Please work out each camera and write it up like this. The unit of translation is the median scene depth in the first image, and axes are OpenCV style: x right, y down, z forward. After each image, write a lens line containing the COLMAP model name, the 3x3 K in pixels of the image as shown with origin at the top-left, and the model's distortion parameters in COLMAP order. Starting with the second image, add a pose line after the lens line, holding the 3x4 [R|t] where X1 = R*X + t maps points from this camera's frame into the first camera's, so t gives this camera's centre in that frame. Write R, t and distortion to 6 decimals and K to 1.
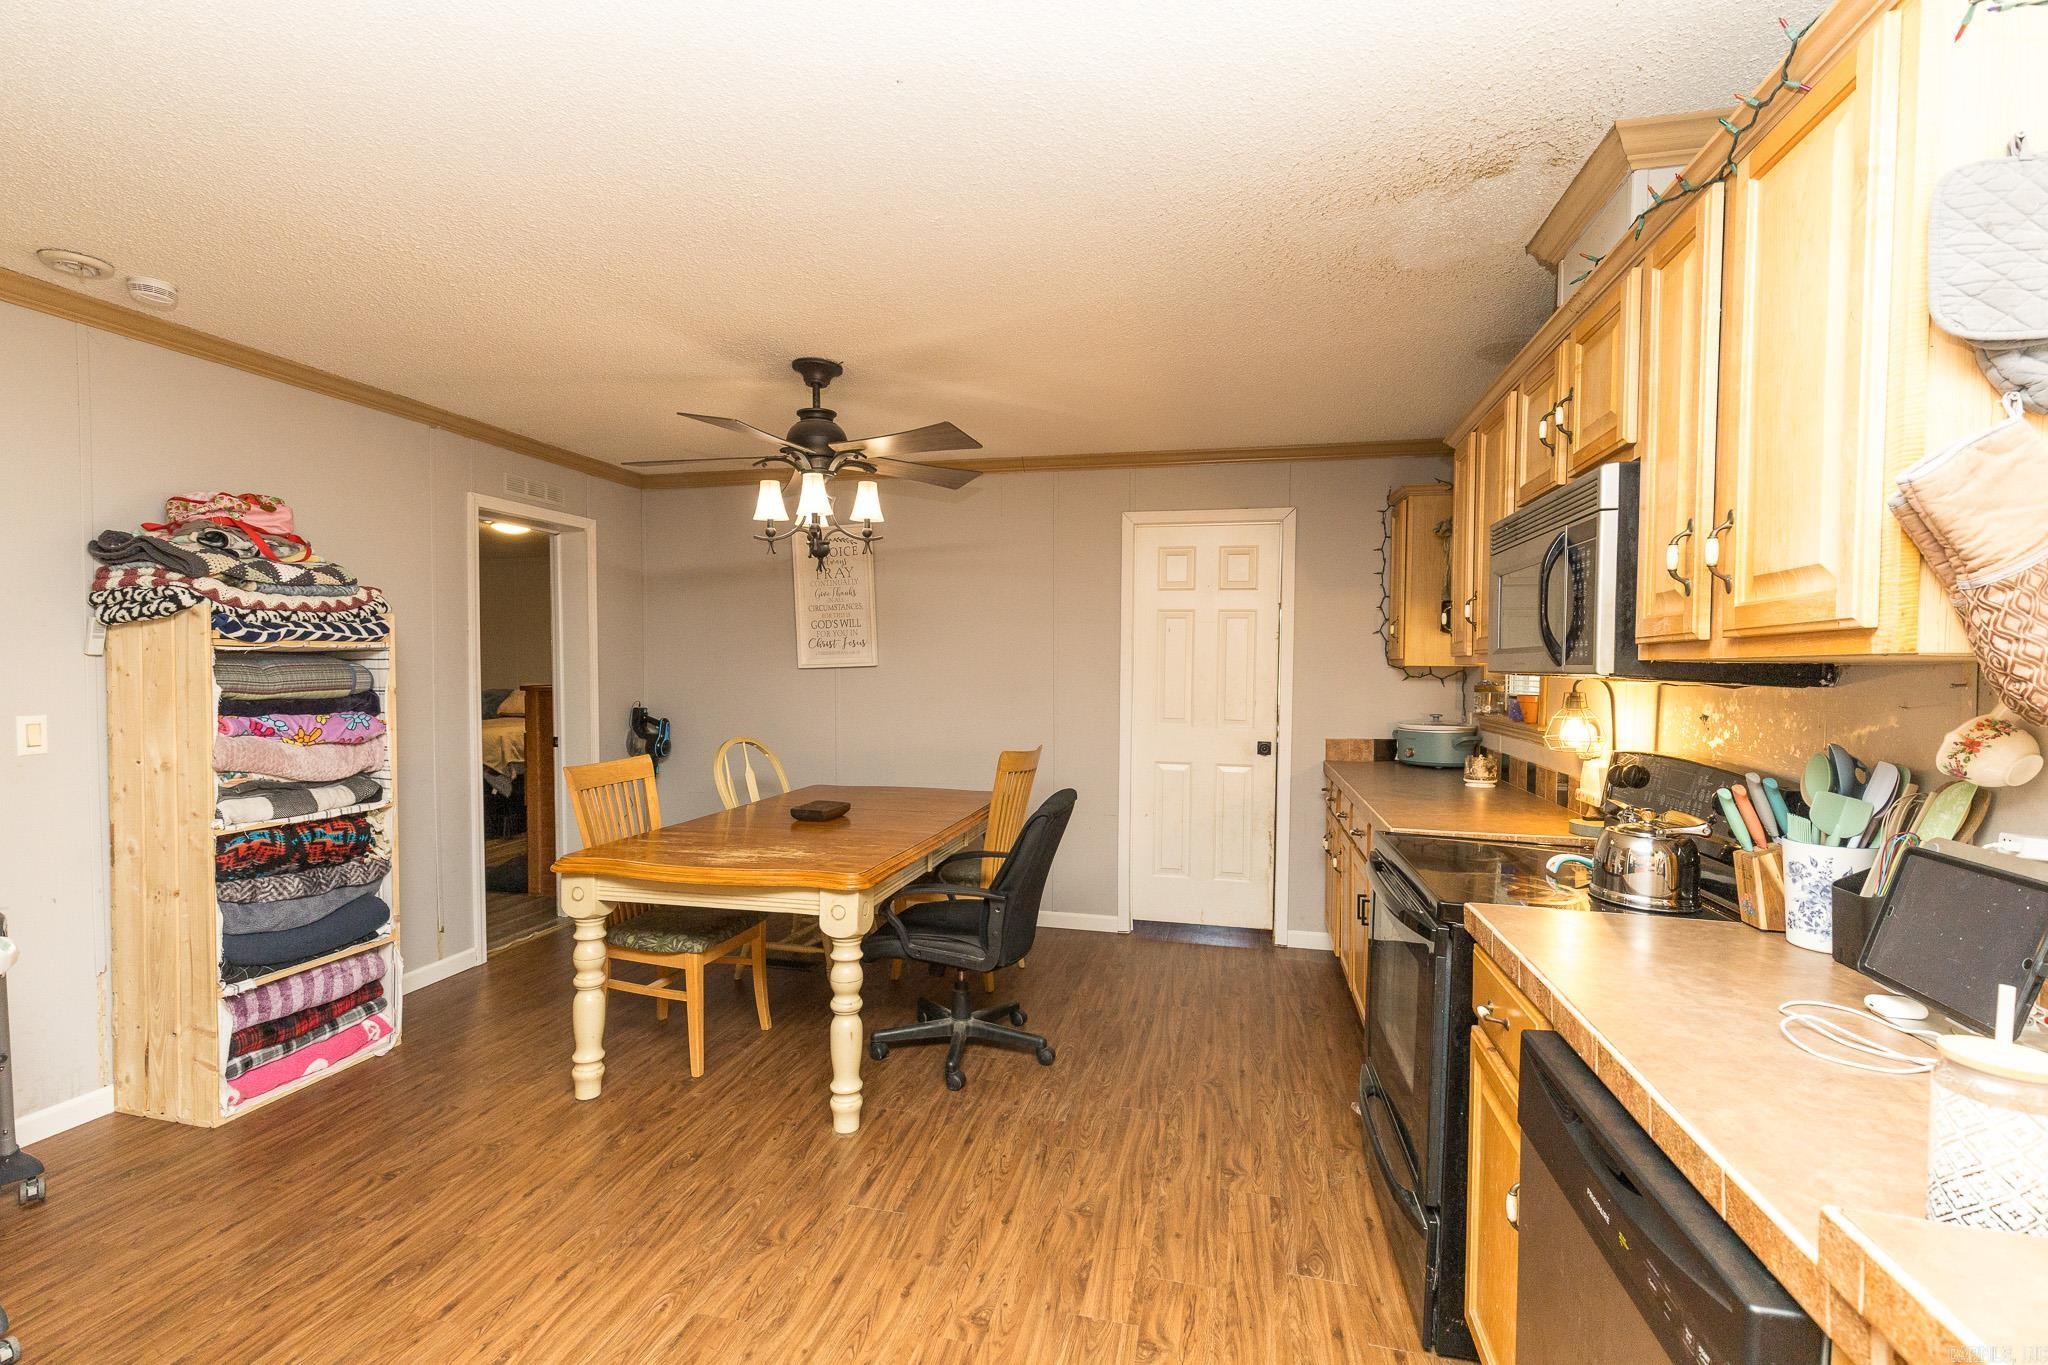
lens RADIAL K [[924.1, 0, 1005.0], [0, 924.1, 683.4], [0, 0, 1]] dist [0.010211, -0.001005]
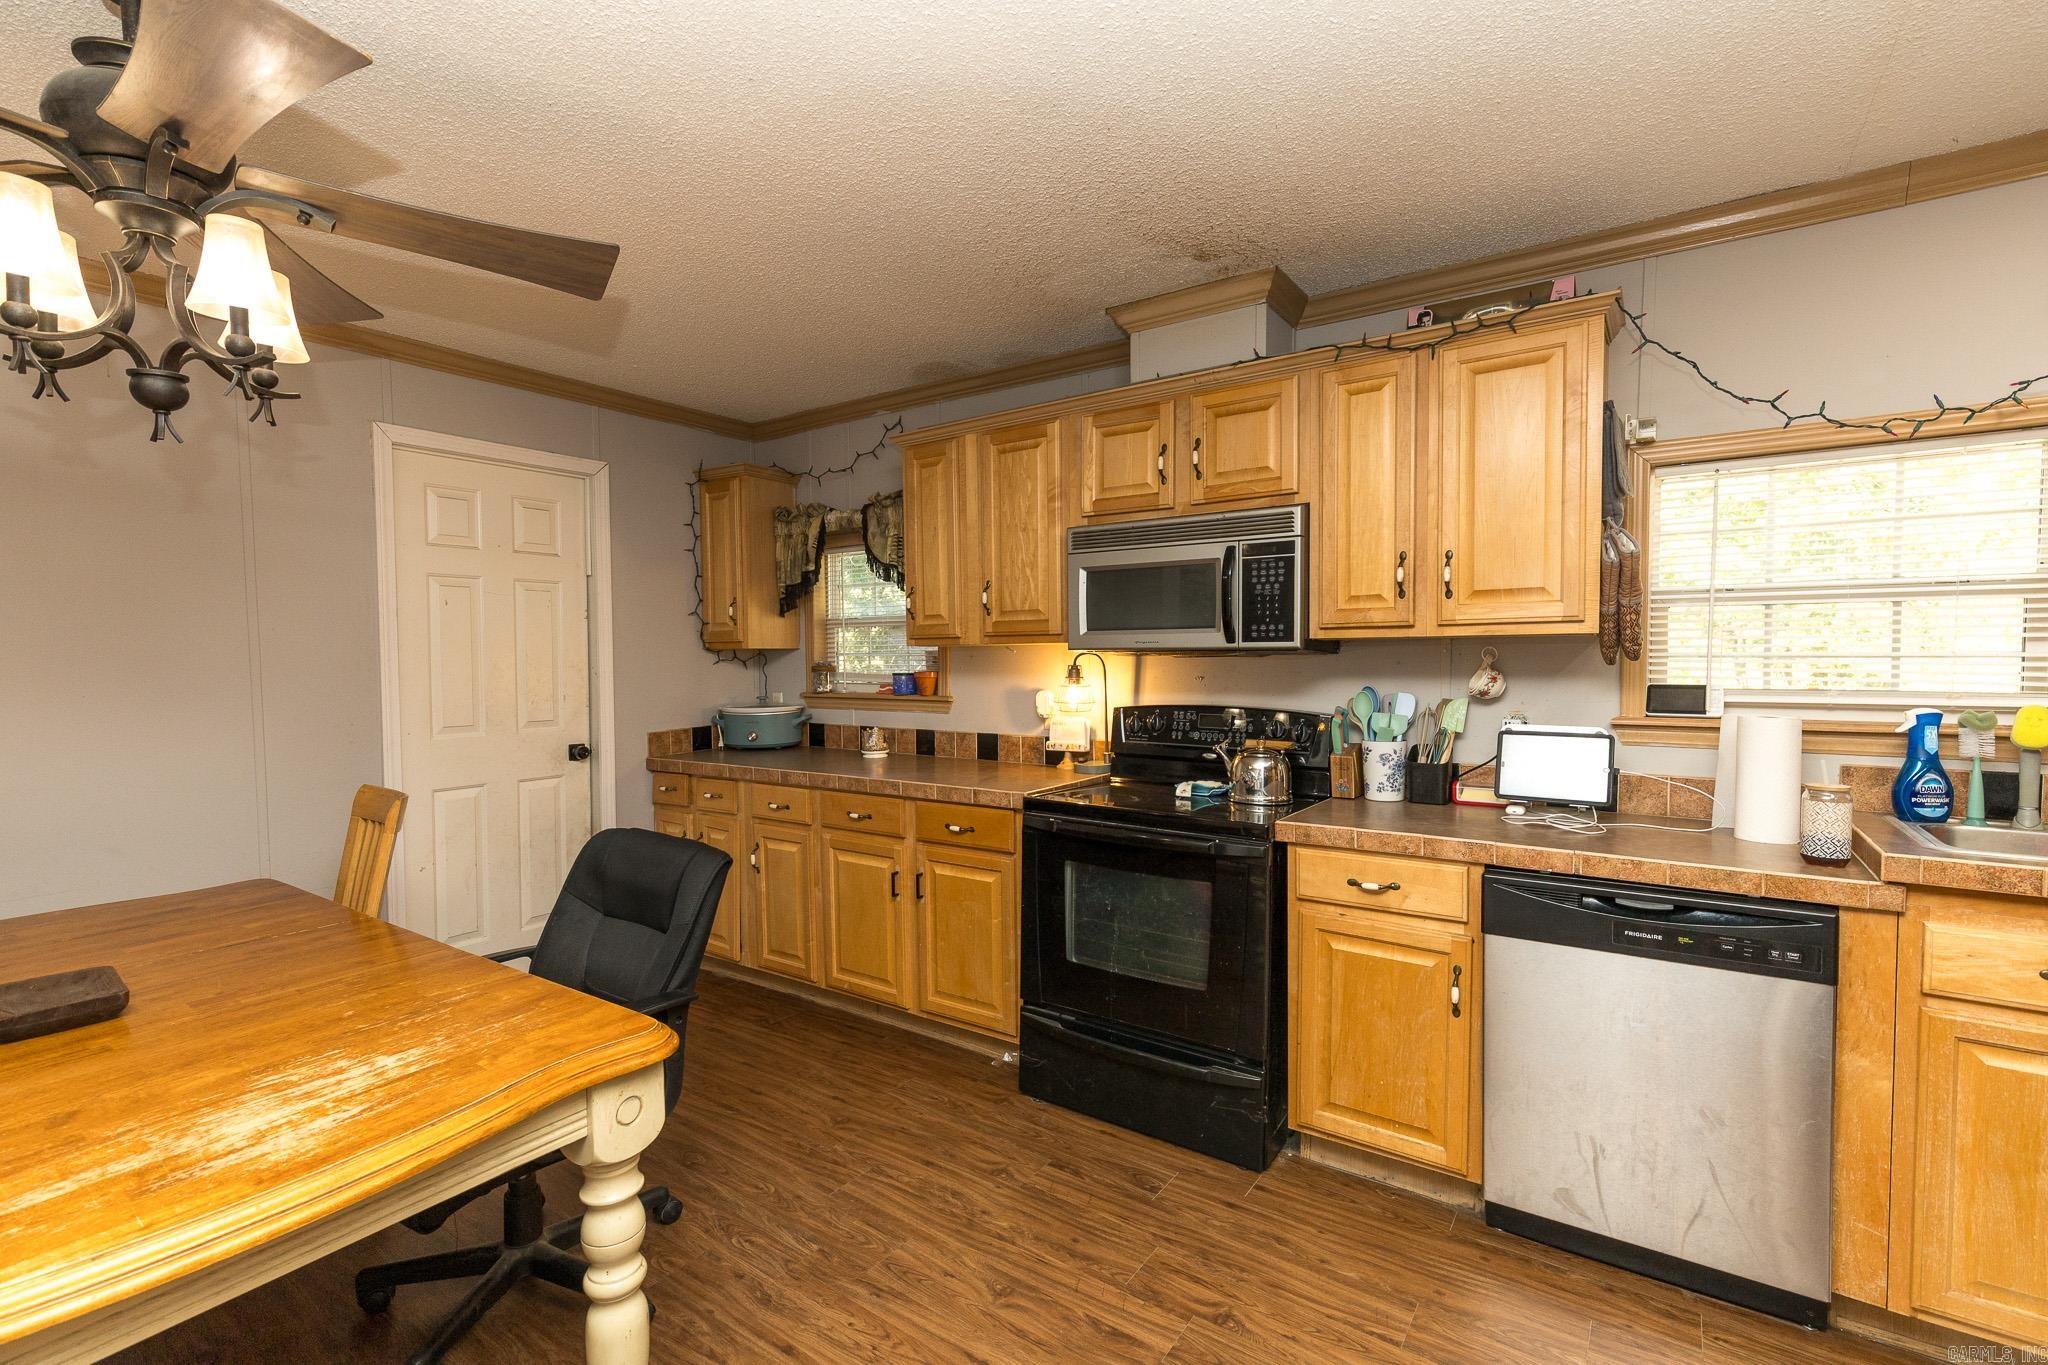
lens RADIAL K [[924.1, 0, 1028.8], [0, 924.1, 682.8], [0, 0, 1]] dist [0.010211, -0.001005]
pose [[0.366840, -0.046648, 0.929114, -0.549525], [0.034247, 0.998742, 0.036622, -0.012751], [-0.929653, 0.018384, 0.367976, 0.540438]]
